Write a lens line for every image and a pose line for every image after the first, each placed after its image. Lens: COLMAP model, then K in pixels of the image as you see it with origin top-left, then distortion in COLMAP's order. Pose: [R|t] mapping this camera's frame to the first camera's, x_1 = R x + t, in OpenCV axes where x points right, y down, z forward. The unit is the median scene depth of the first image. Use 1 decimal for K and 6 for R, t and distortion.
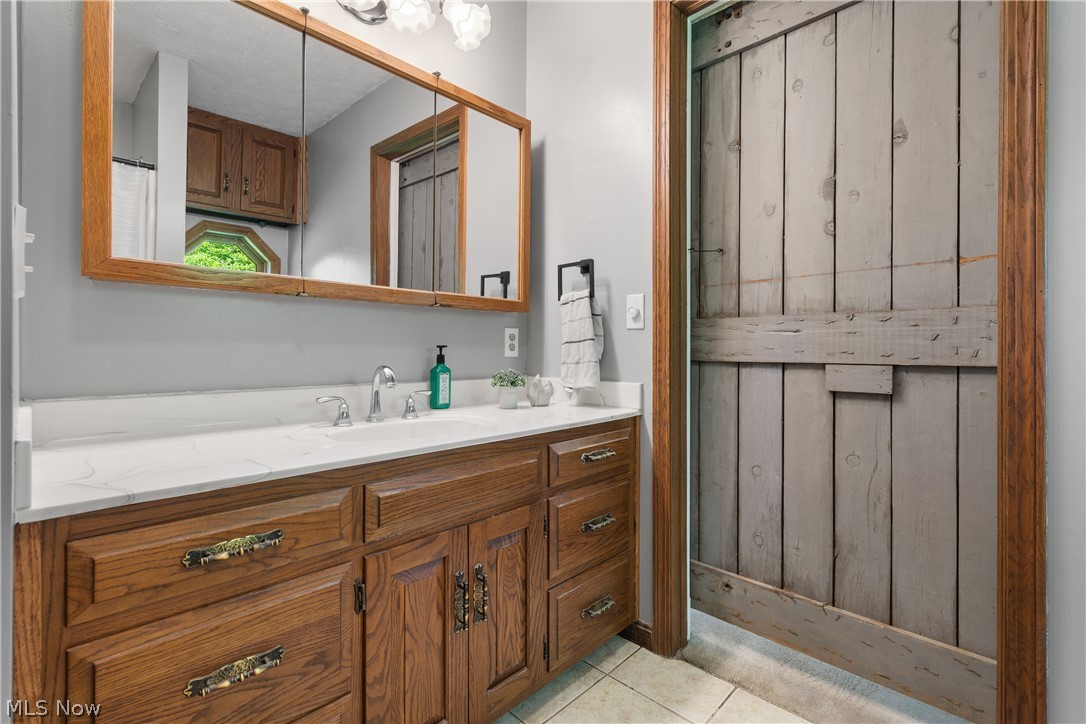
lens RADIAL K [[485.2, 0, 545.4], [0, 485.2, 356.2], [0, 0, 1]] dist [0.002960, 0.000257]
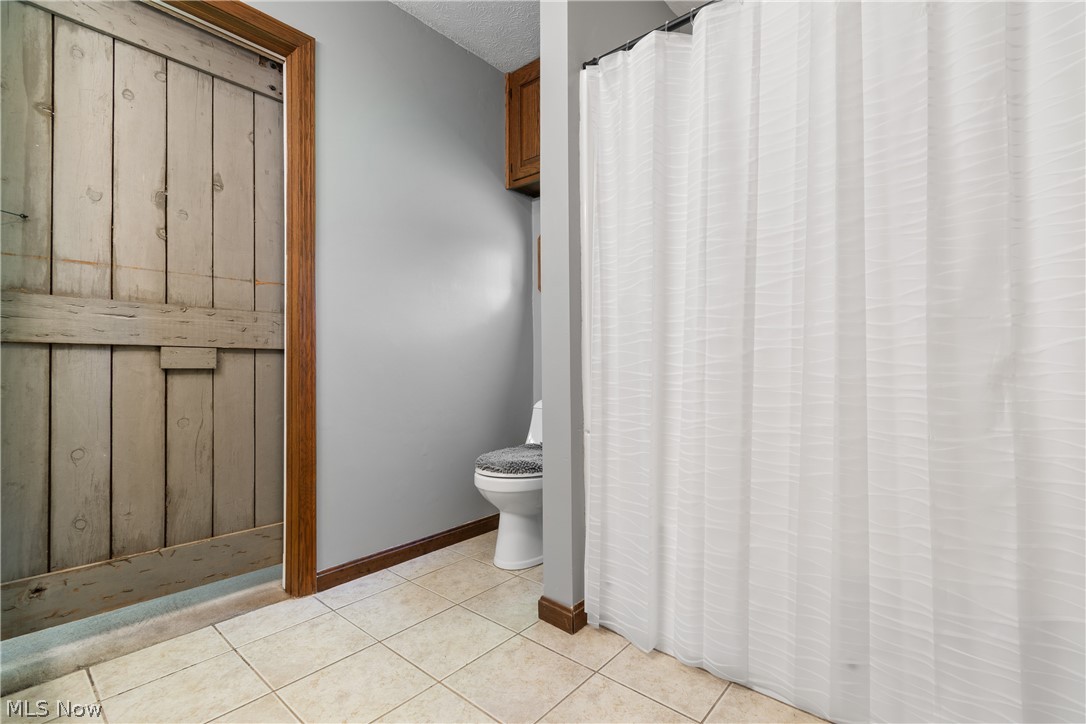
lens RADIAL K [[485.2, 0, 545.4], [0, 485.2, 356.2], [0, 0, 1]] dist [0.002960, 0.000257]
pose [[-0.031948, 0.019225, 0.999305, -0.637941], [0.005822, 0.999802, -0.019048, 0.067884], [-0.999473, 0.005210, -0.032053, 0.093704]]
